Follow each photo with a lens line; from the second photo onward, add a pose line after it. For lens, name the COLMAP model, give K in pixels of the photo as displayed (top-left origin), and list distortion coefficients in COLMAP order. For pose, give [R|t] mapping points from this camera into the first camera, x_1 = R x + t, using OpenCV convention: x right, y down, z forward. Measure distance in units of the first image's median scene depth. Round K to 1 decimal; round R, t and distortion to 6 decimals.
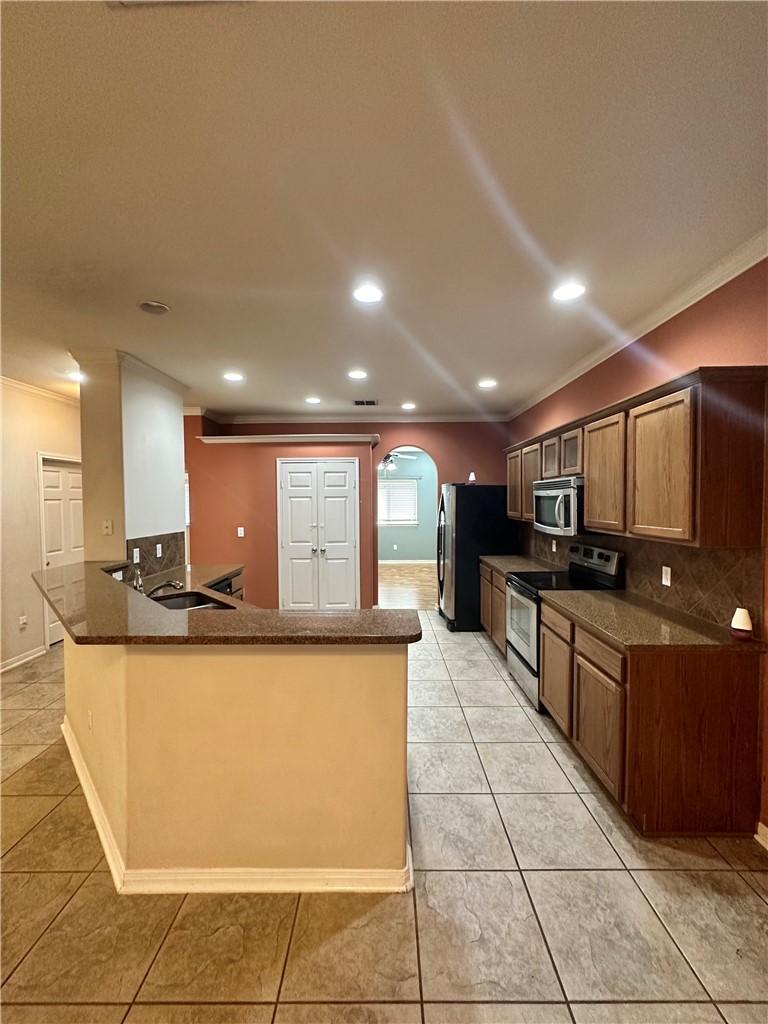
lens RADIAL K [[407.6, 0, 384.0], [0, 407.6, 513.1], [0, 0, 1]] dist [0.001216, -0.000143]
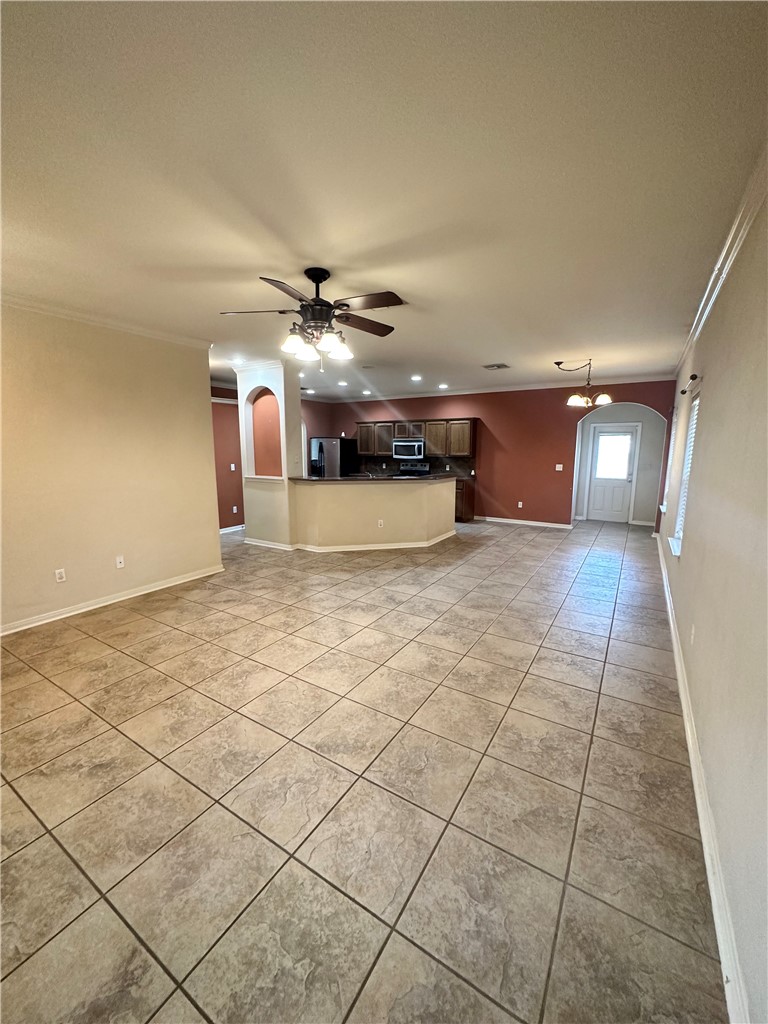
lens RADIAL K [[407.6, 0, 385.7], [0, 407.6, 513.5], [0, 0, 1]] dist [0.001216, -0.000143]
pose [[0.523488, -0.131237, 0.841866, -2.406984], [0.023401, 0.989908, 0.139764, 0.033483], [-0.851712, -0.053464, 0.521276, -0.394528]]
